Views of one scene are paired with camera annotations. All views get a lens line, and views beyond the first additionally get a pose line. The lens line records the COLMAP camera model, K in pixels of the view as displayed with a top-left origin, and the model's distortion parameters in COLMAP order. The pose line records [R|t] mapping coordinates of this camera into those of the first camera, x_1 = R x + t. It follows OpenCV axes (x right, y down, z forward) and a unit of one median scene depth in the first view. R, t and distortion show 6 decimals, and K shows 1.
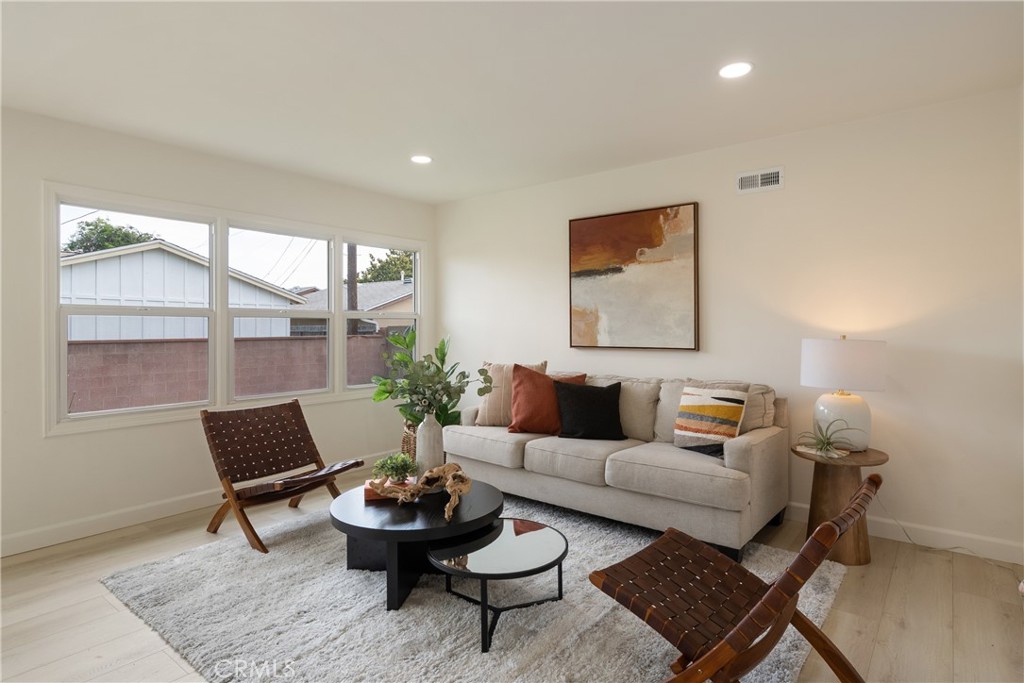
lens RADIAL K [[548.8, 0, 519.5], [0, 548.8, 325.4], [0, 0, 1]] dist [0.004322, 0.000525]
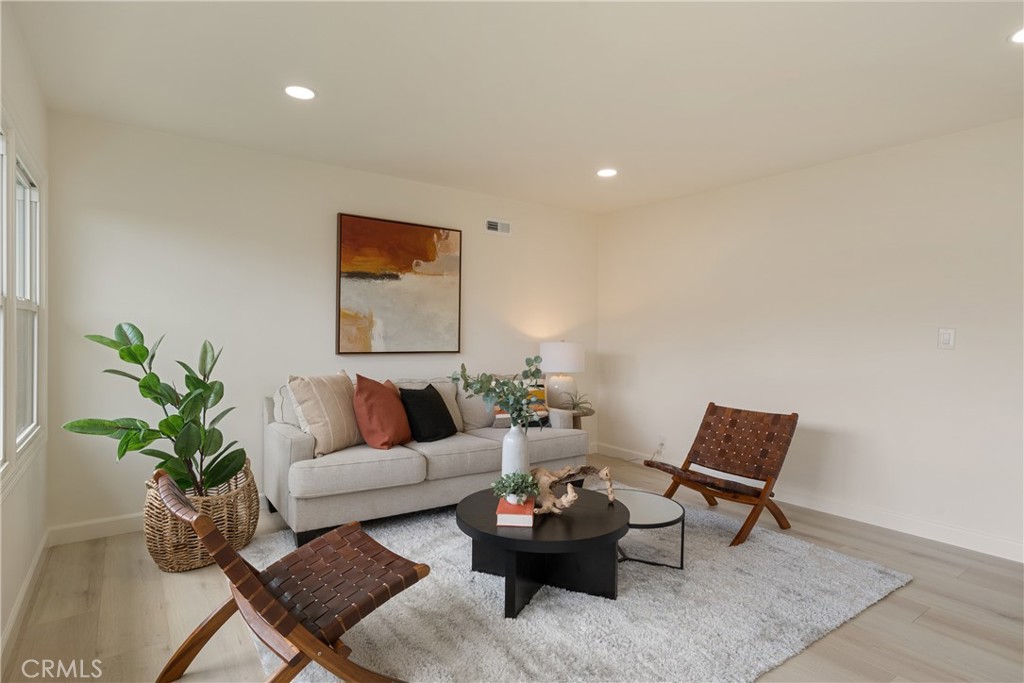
lens RADIAL K [[533.1, 0, 512.3], [0, 533.1, 335.9], [0, 0, 1]] dist [0.002472, 0.000850]
pose [[0.285230, 0.000197, 0.958459, -0.722710], [-0.016005, 0.999862, 0.004558, 0.001335], [-0.958325, -0.016640, 0.285194, 0.511336]]
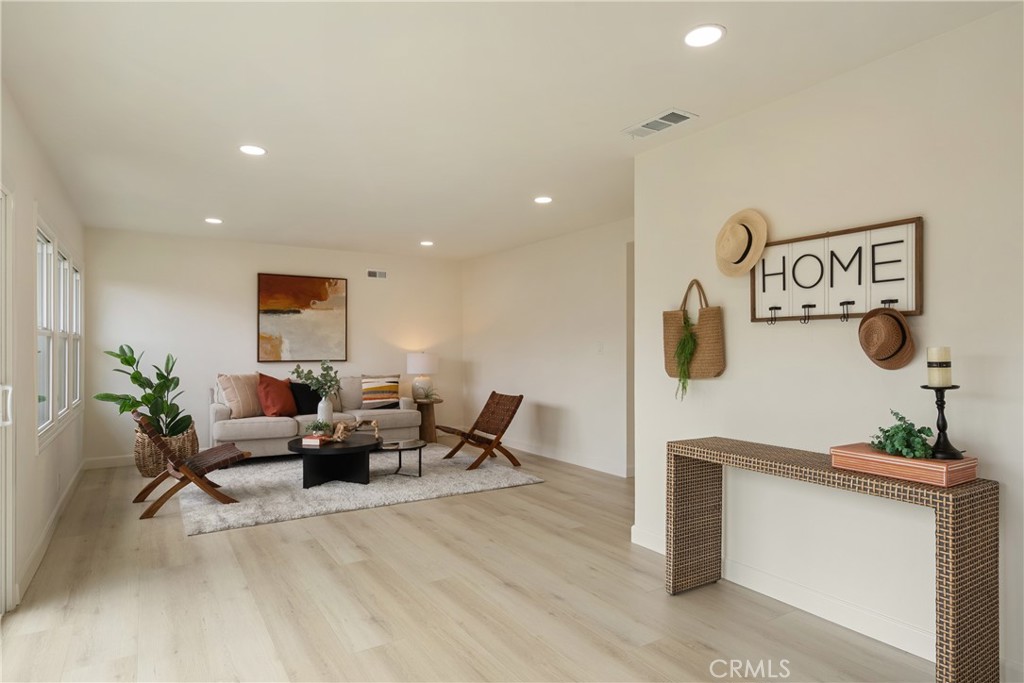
lens RADIAL K [[566.9, 0, 512.0], [0, 566.9, 341.5], [0, 0, 1]] dist [0.004002, 0.001557]
pose [[0.337641, 0.009449, 0.941227, -1.165157], [-0.005469, 0.999952, -0.008076, -0.005600], [-0.941259, -0.002420, 0.337677, -0.135376]]
